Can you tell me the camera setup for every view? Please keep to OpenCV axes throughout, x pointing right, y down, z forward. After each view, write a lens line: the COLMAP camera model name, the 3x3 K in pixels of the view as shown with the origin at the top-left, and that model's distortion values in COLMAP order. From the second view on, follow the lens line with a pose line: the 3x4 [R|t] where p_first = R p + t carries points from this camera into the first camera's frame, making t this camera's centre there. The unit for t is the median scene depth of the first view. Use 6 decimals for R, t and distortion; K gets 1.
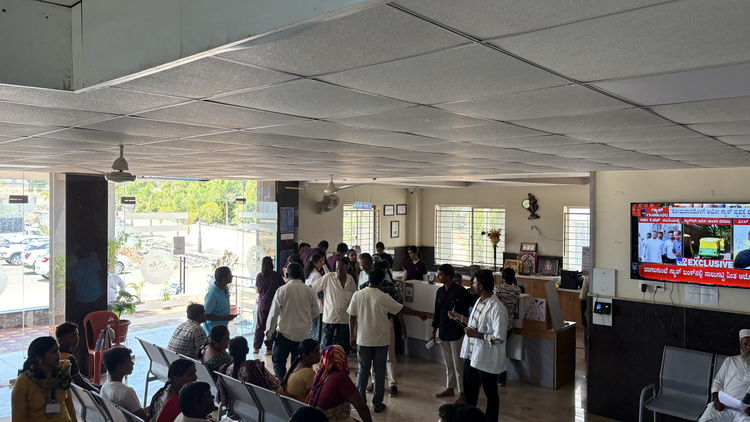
lens RADIAL K [[567.4, 0, 368.9], [0, 567.4, 212.9], [0, 0, 1]] dist [0.051044, -0.070938]
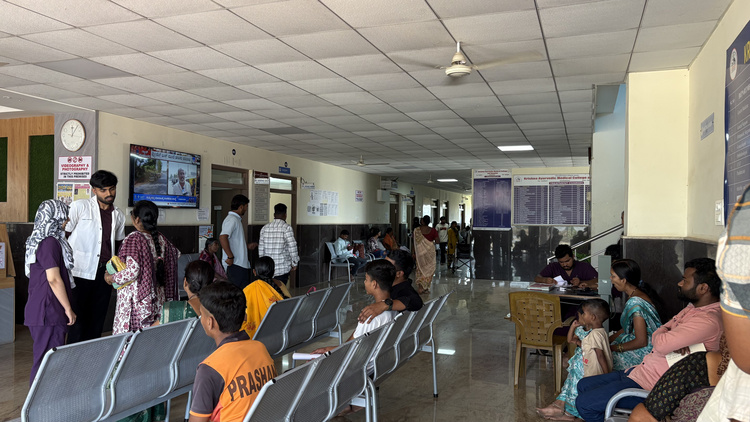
lens RADIAL K [[567.4, 0, 368.9], [0, 567.4, 212.9], [0, 0, 1]] dist [0.051044, -0.070938]
pose [[-0.370934, -0.001694, 0.928658, -0.434306], [-0.000329, 0.999999, 0.001692, 0.063484], [-0.928659, 0.000322, -0.370934, 0.490792]]
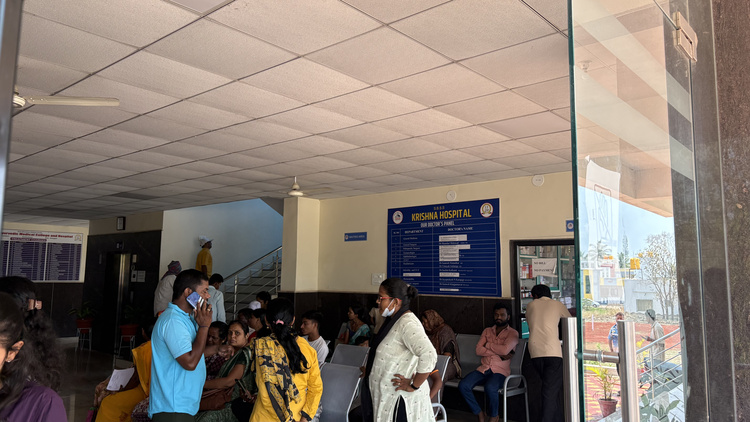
lens RADIAL K [[567.4, 0, 368.9], [0, 567.4, 212.9], [0, 0, 1]] dist [0.051044, -0.070938]
pose [[-0.999625, -0.018448, -0.020218, -0.197333], [-0.016524, 0.995663, -0.091549, 0.047546], [0.021820, -0.091181, -0.995595, 0.875291]]
